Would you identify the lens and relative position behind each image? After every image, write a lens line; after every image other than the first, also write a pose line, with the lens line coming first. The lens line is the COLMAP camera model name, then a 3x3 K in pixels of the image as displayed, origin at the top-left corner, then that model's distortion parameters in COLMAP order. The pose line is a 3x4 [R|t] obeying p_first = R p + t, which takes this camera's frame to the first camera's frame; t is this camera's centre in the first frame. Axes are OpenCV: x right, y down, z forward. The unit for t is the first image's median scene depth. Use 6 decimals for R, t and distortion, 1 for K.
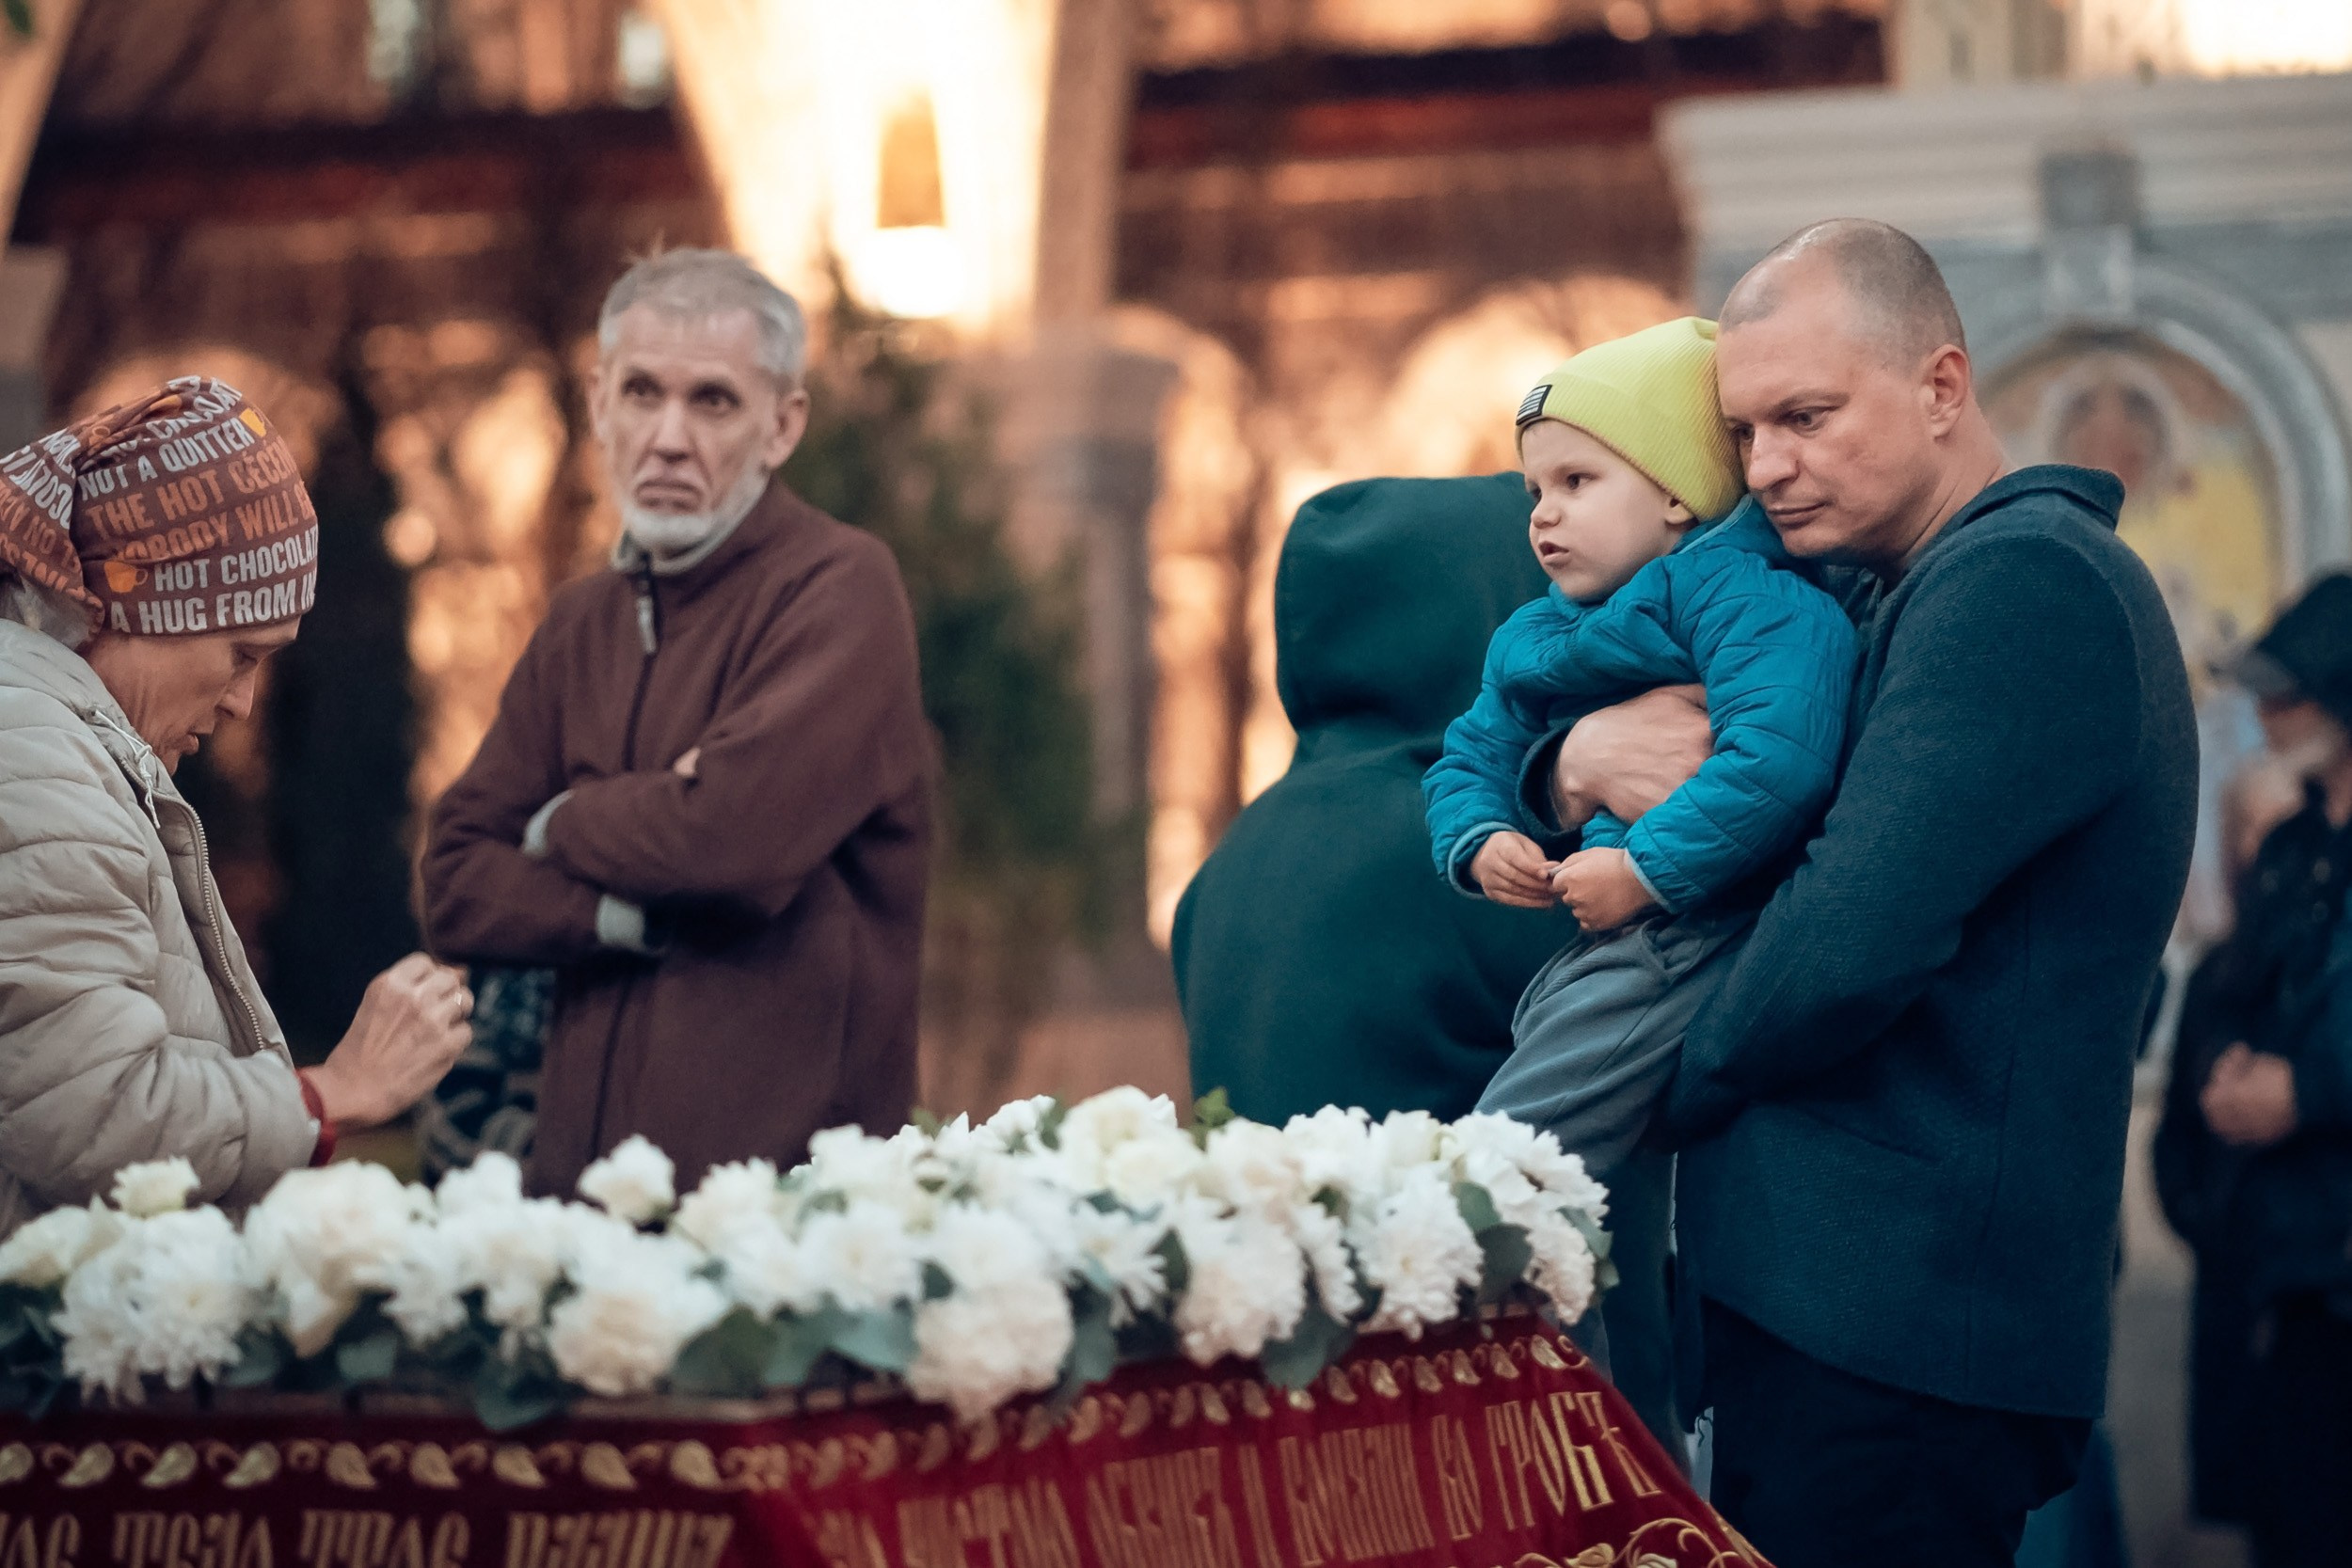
lens RADIAL K [[8551.7, 0, 1176.0], [0, 8551.7, 784.0], [0, 0, 1]] dist [0.046517, -2.105526]
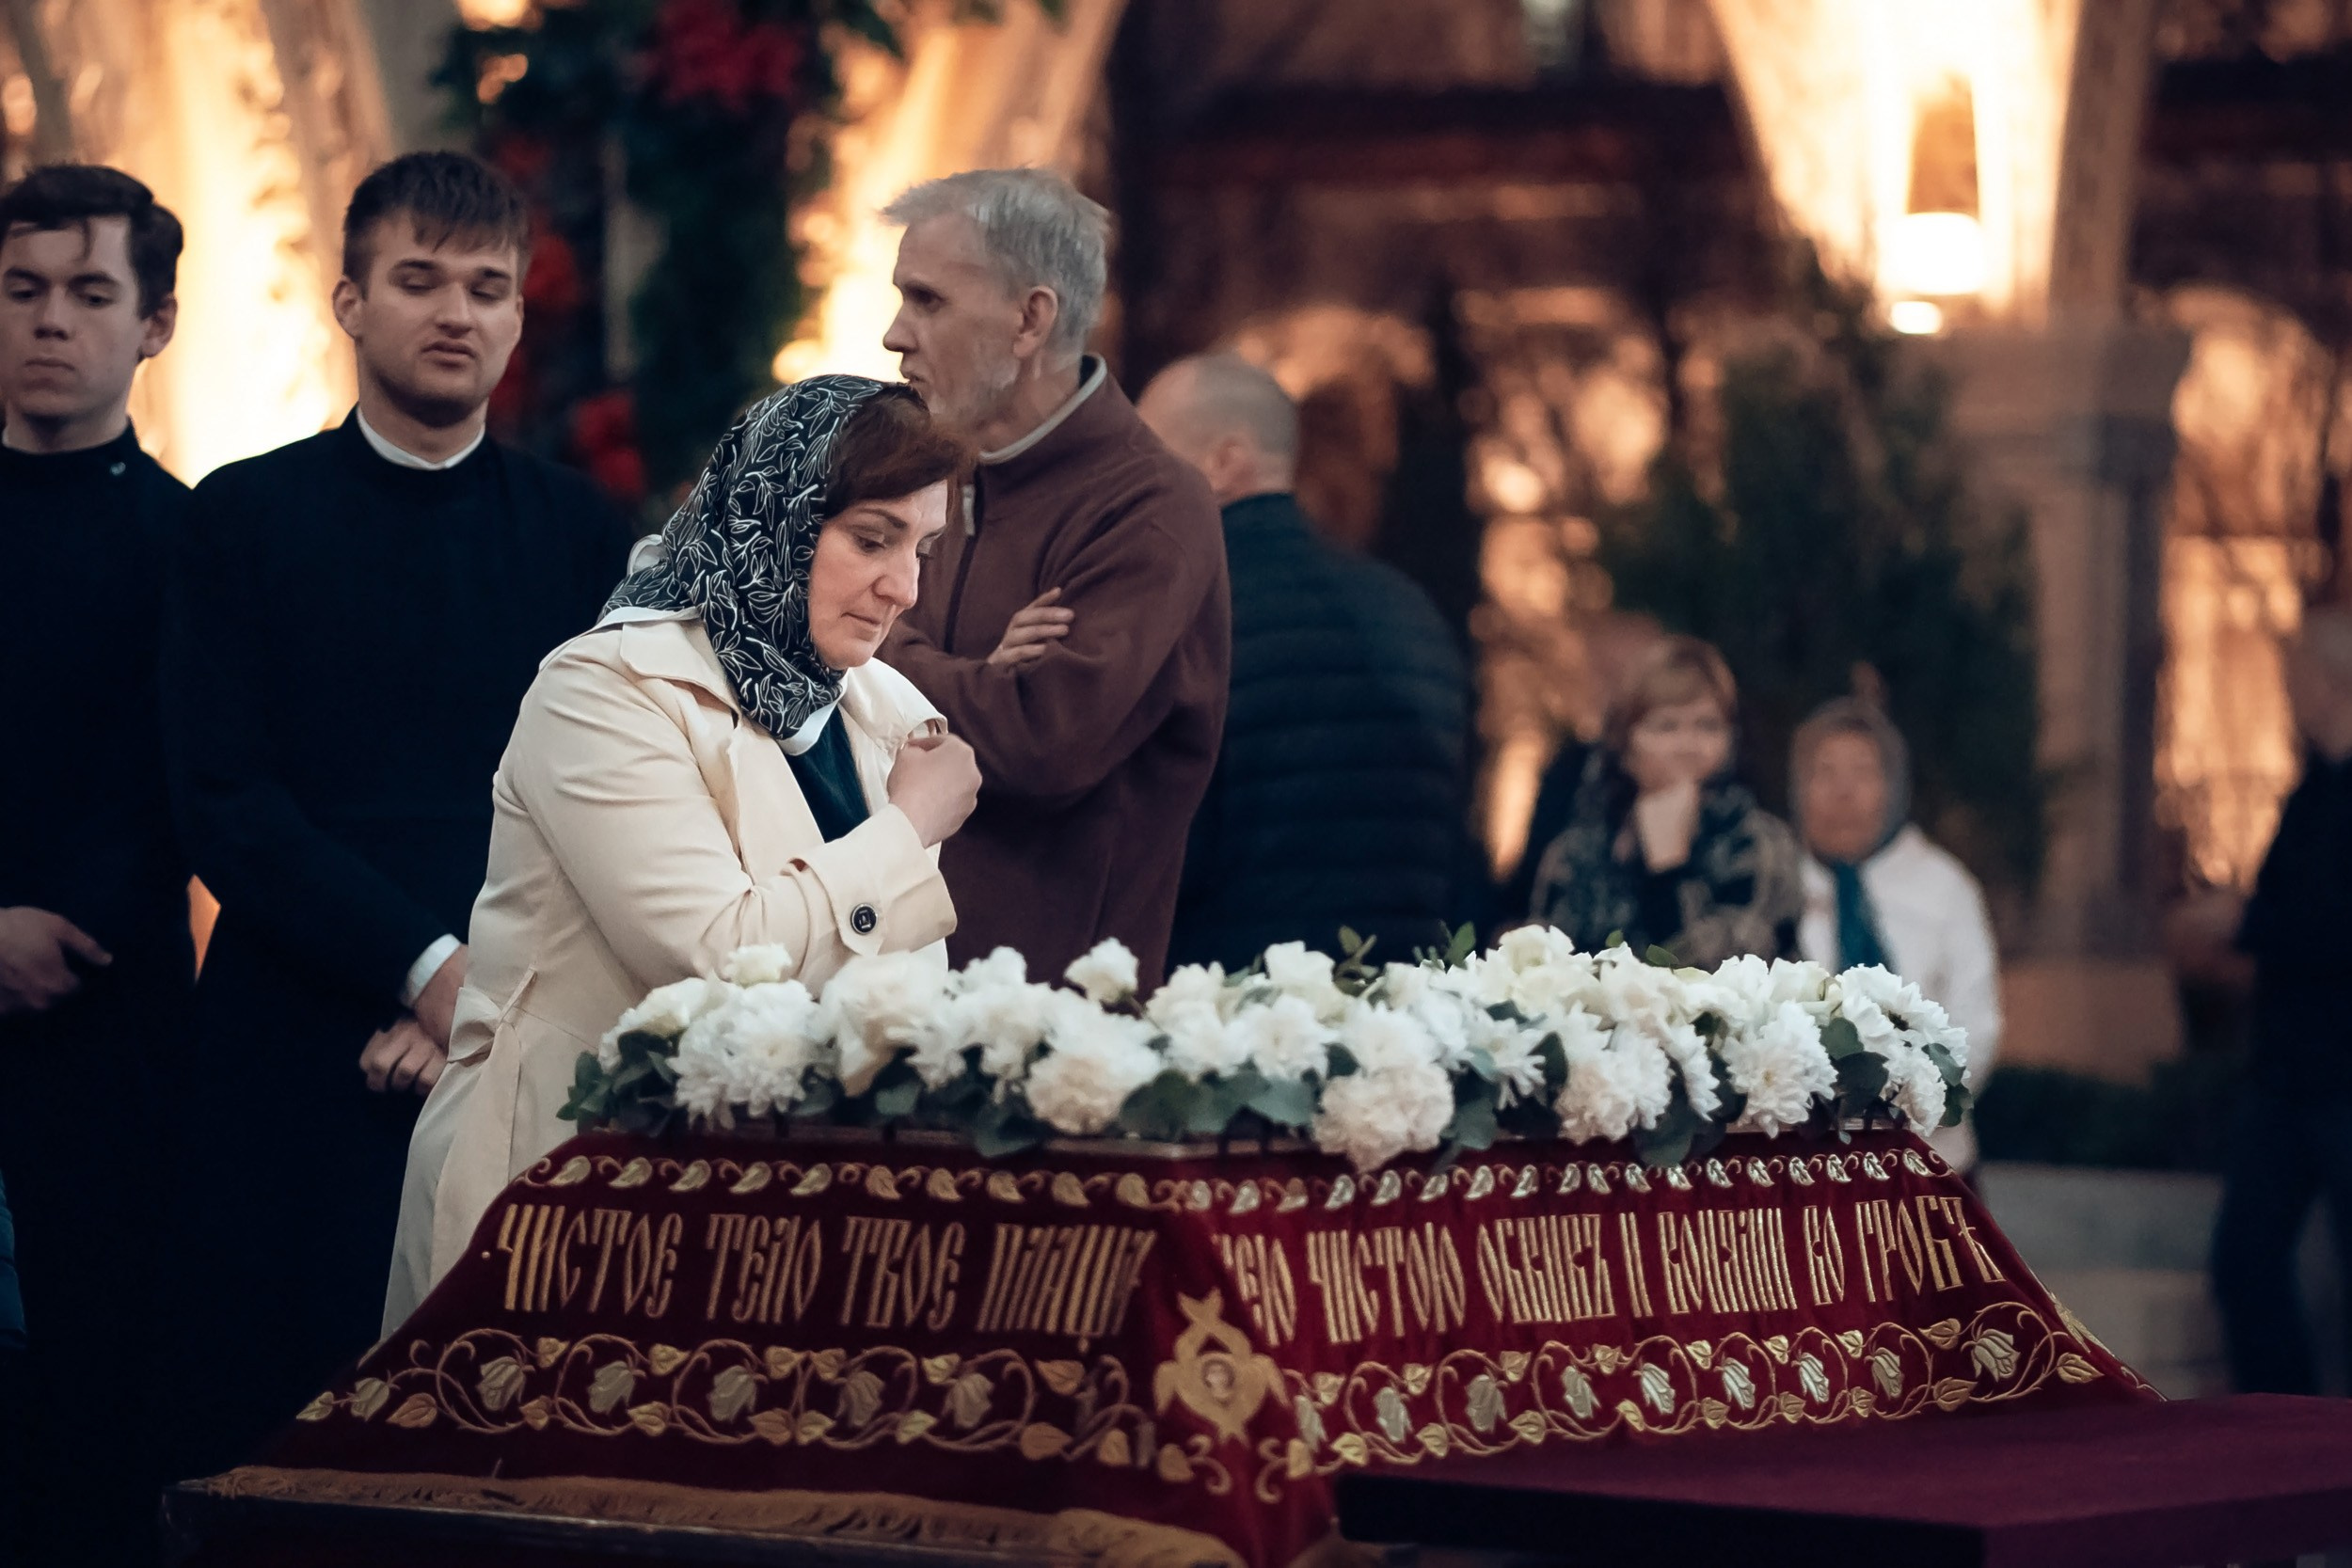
lens RADIAL K [[8551.7, 0, 1176.0], [0, 8551.7, 784.0], [0, 0, 1]] dist [0.046517, -2.105526]
pose [[0.988627, 0.040576, -0.144813, 0.130010], [-0.039897, 0.999175, 0.007587, 0.007855], [0.145002, -0.001723, 0.989430, -0.267994]]
